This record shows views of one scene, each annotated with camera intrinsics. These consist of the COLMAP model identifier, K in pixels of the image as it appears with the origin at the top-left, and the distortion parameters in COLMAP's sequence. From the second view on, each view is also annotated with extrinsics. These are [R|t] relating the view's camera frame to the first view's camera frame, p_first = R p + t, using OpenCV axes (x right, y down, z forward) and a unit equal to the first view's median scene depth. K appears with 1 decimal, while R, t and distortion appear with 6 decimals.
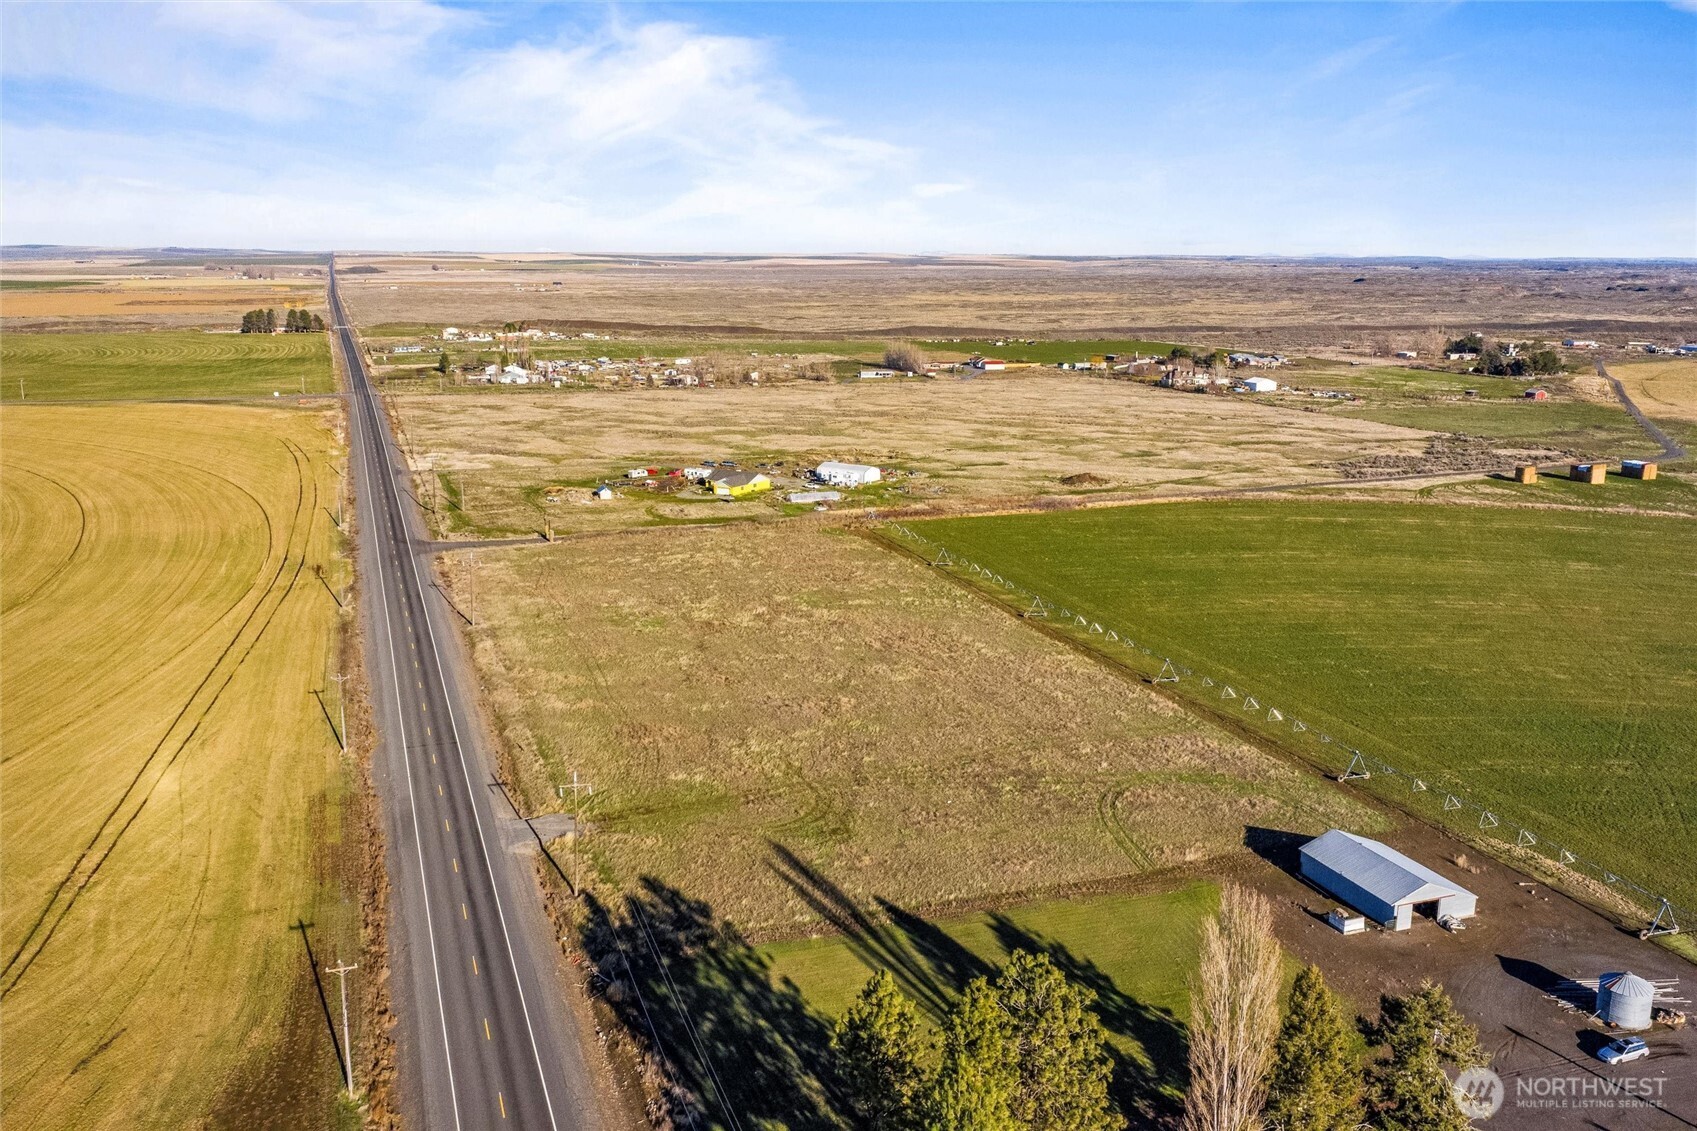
lens RADIAL K [[1400.7, 0, 851.7], [0, 1400.7, 572.9], [0, 0, 1]] dist [0.013825, -0.018910]
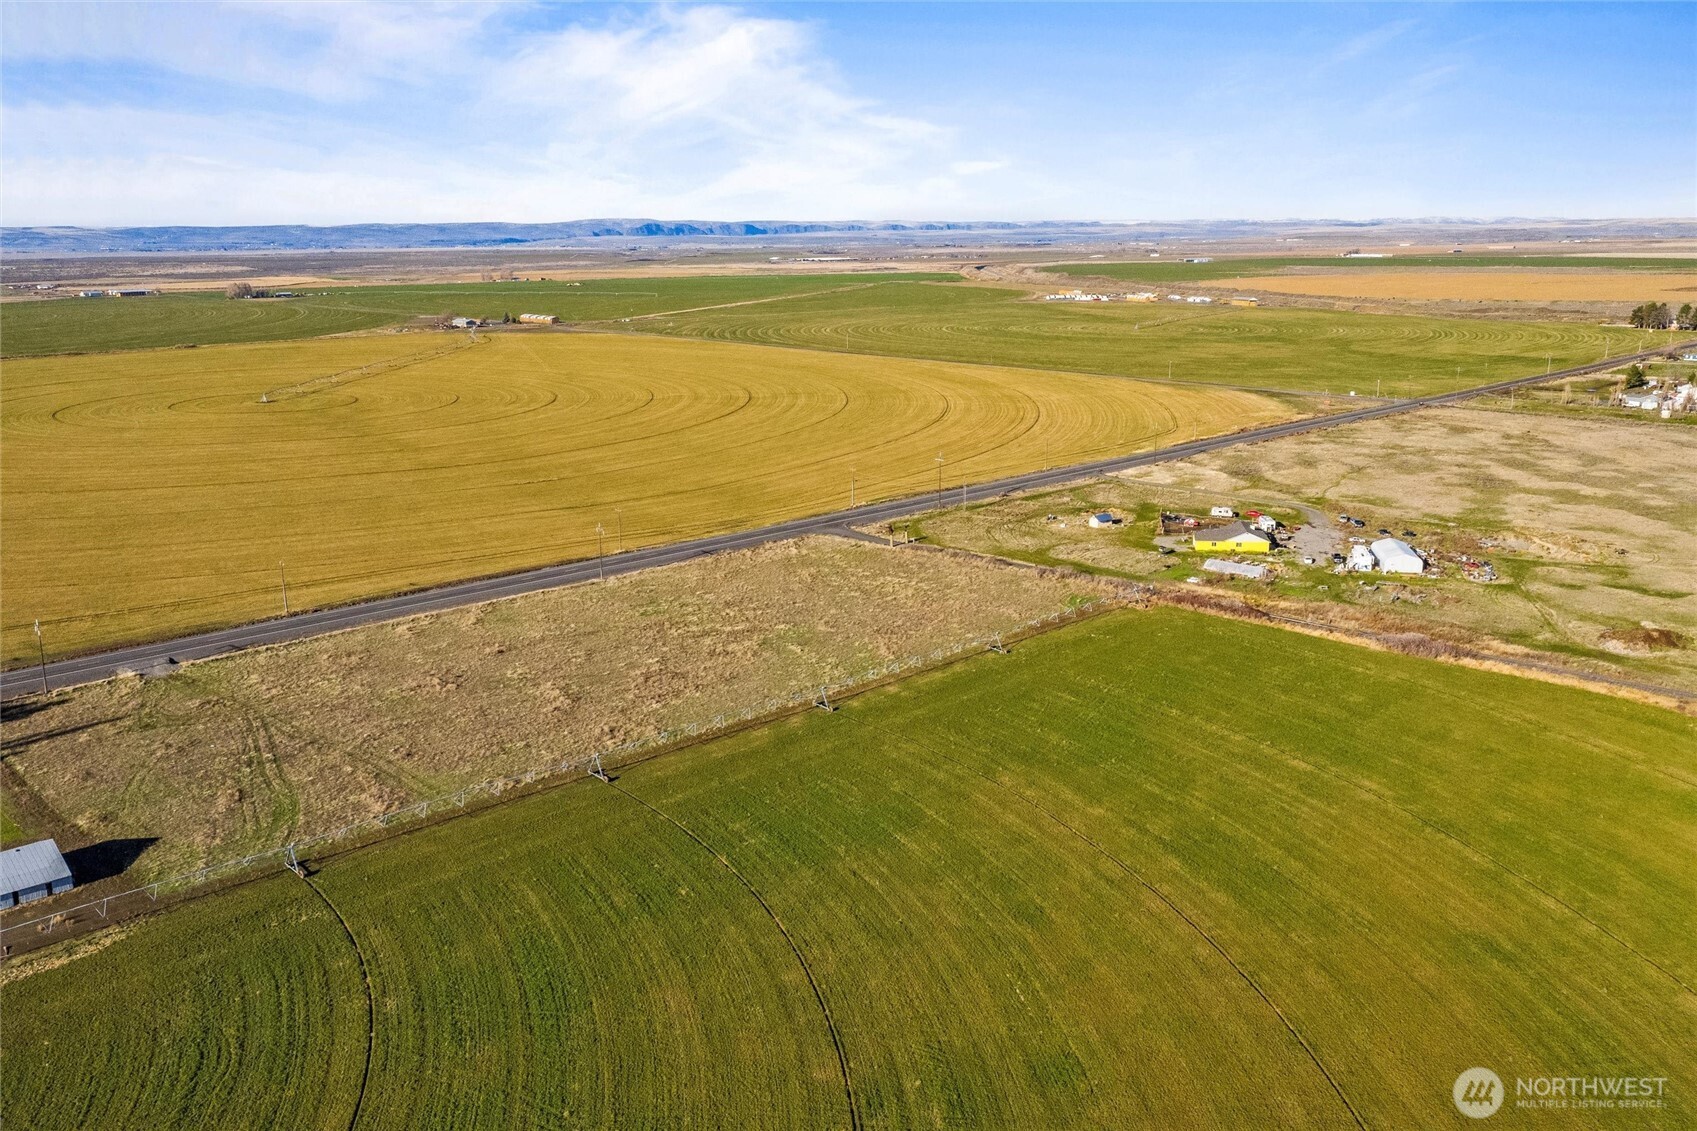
lens RADIAL K [[1400.7, 0, 851.7], [0, 1400.7, 572.9], [0, 0, 1]] dist [0.013825, -0.018910]
pose [[0.414973, 0.209880, -0.885295, 1.385921], [-0.192613, 0.971241, 0.139970, -0.277230], [0.889212, 0.112435, 0.443464, 0.905003]]
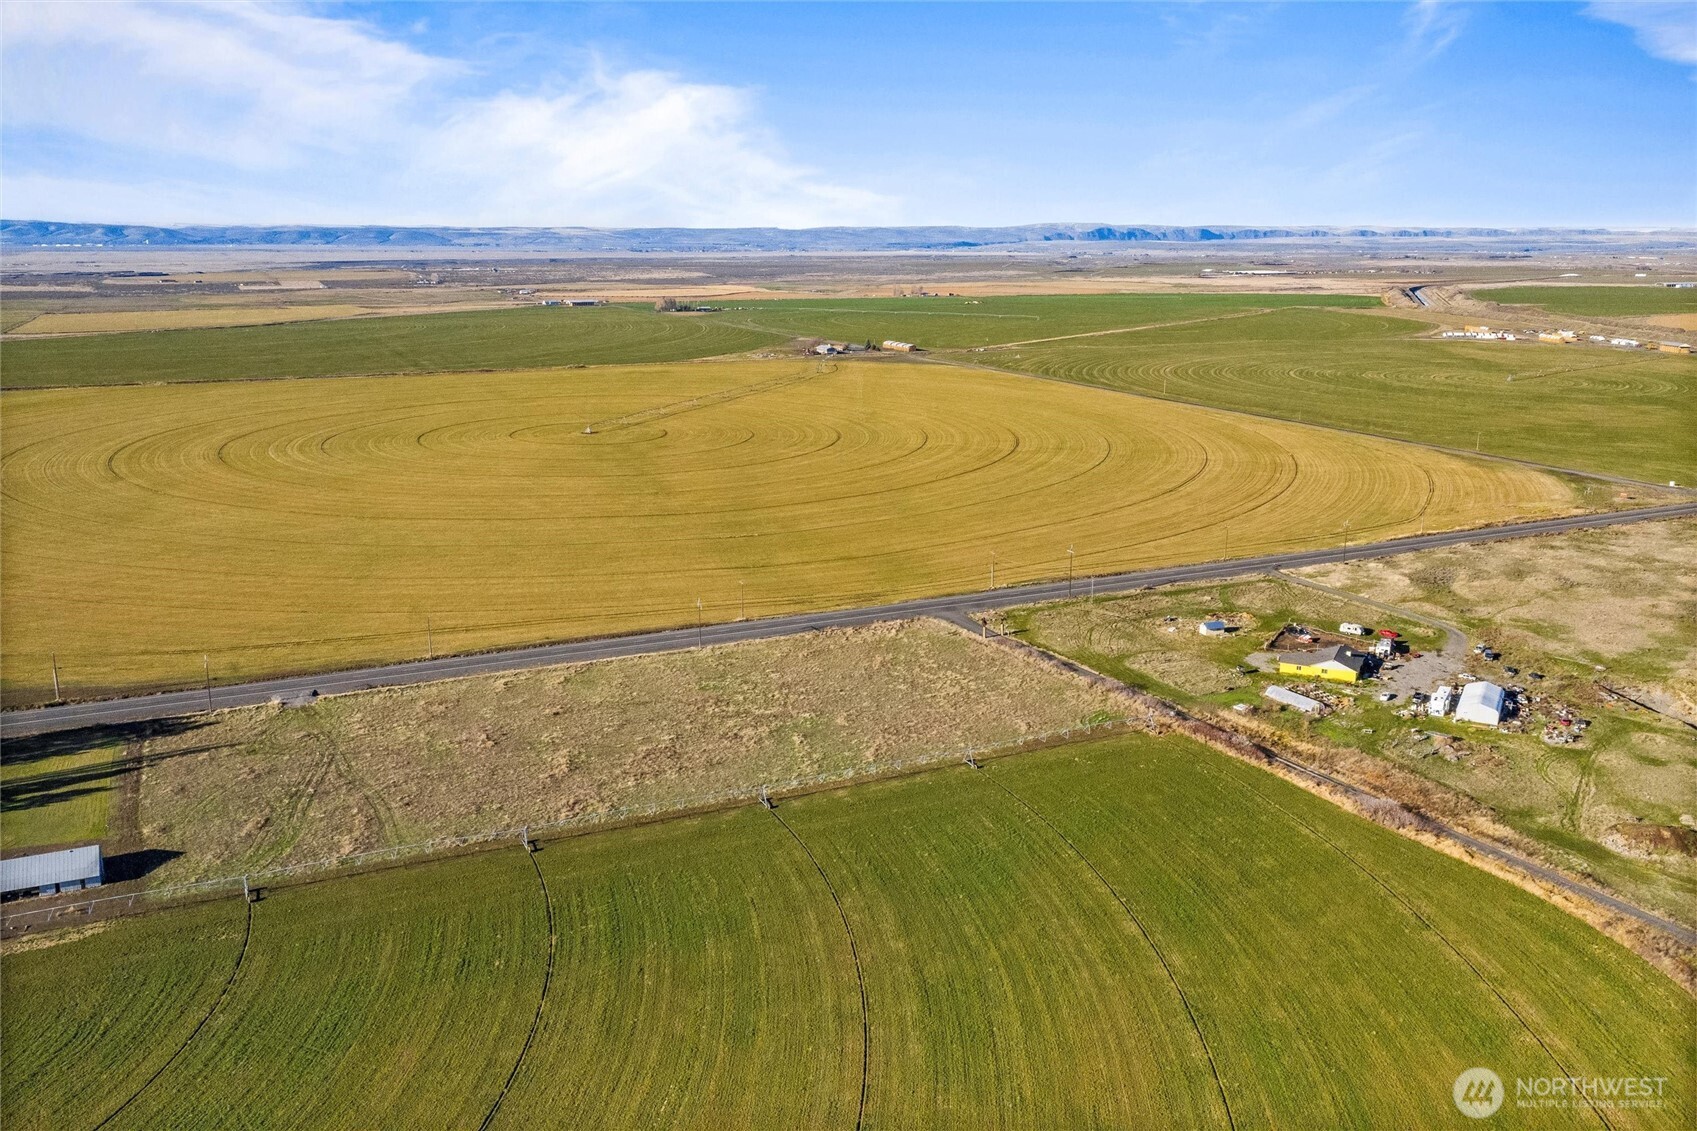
lens RADIAL K [[1400.7, 0, 851.7], [0, 1400.7, 572.9], [0, 0, 1]] dist [0.013825, -0.018910]
pose [[0.113753, 0.230249, -0.966460, 1.621936], [-0.220665, 0.954332, 0.201387, -0.521608], [0.968694, 0.190355, 0.159366, 1.299405]]
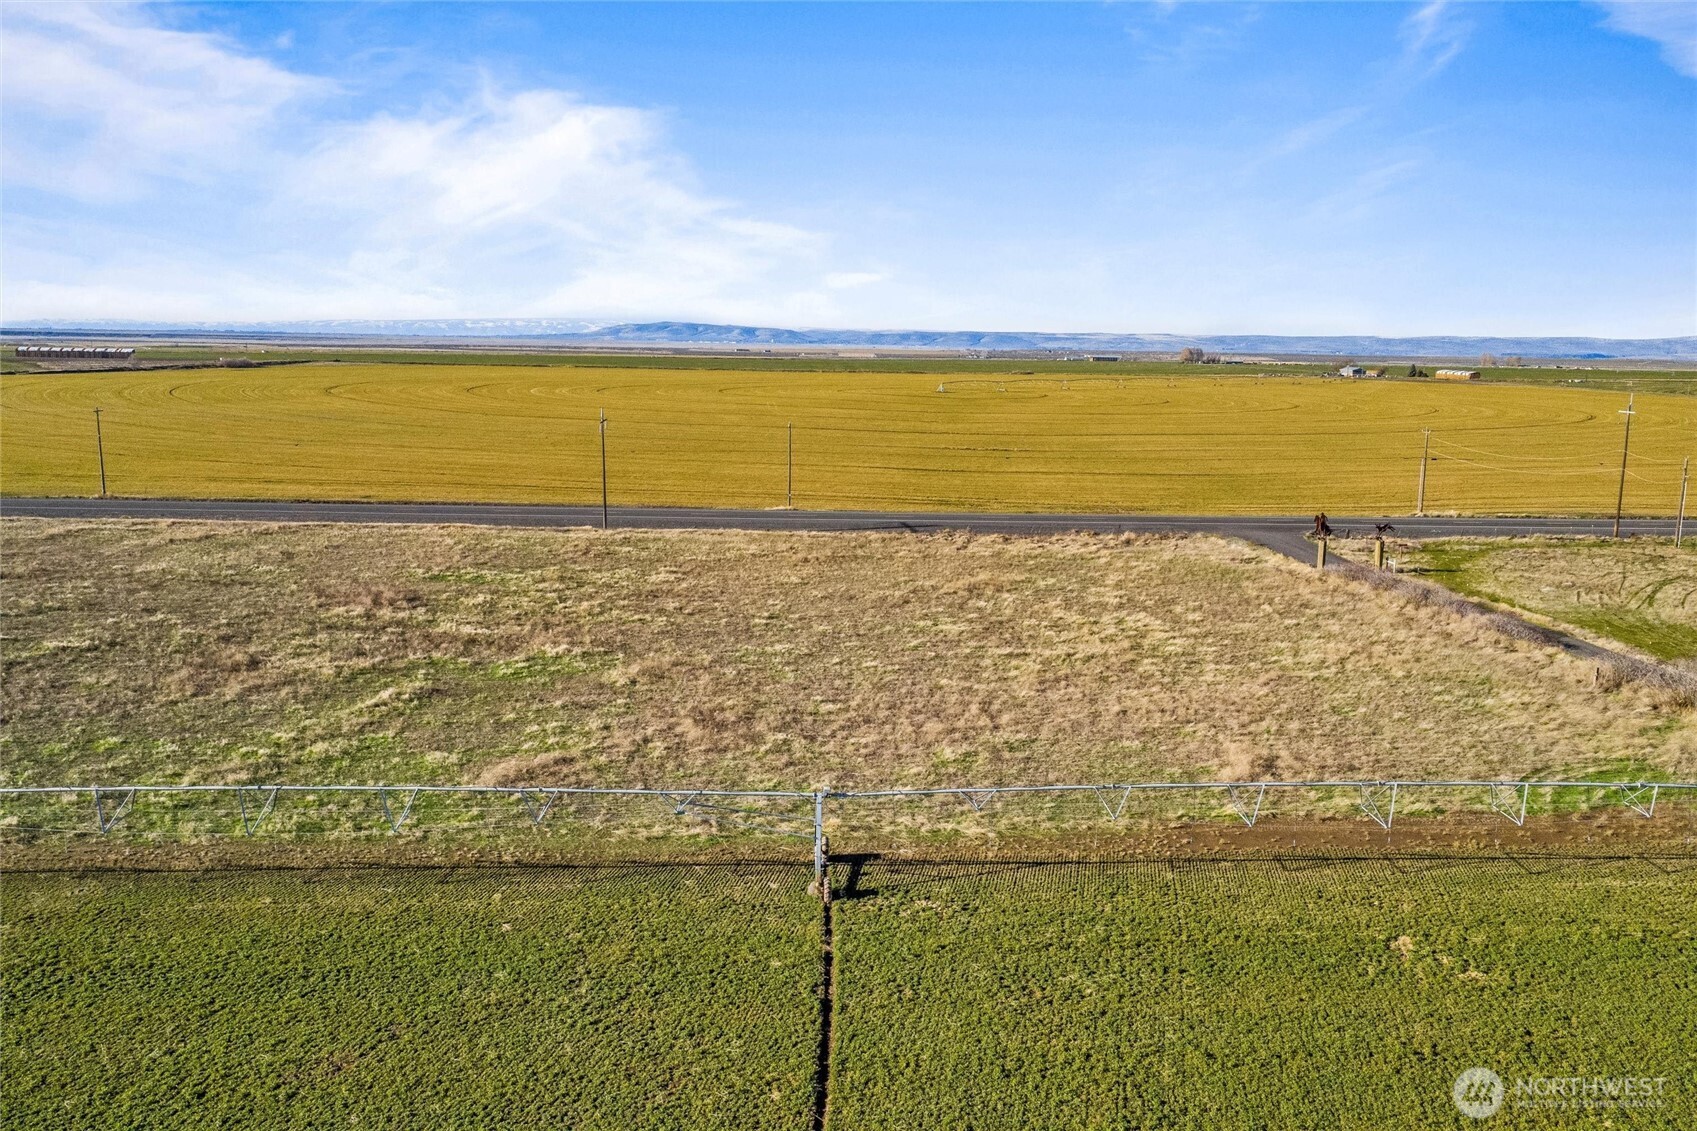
lens RADIAL K [[1400.7, 0, 851.7], [0, 1400.7, 572.9], [0, 0, 1]] dist [0.013825, -0.018910]
pose [[-0.287509, 0.149240, -0.946079, 0.409542], [-0.227946, 0.948741, 0.218931, -0.150643], [0.930258, 0.278600, -0.238752, 1.800471]]
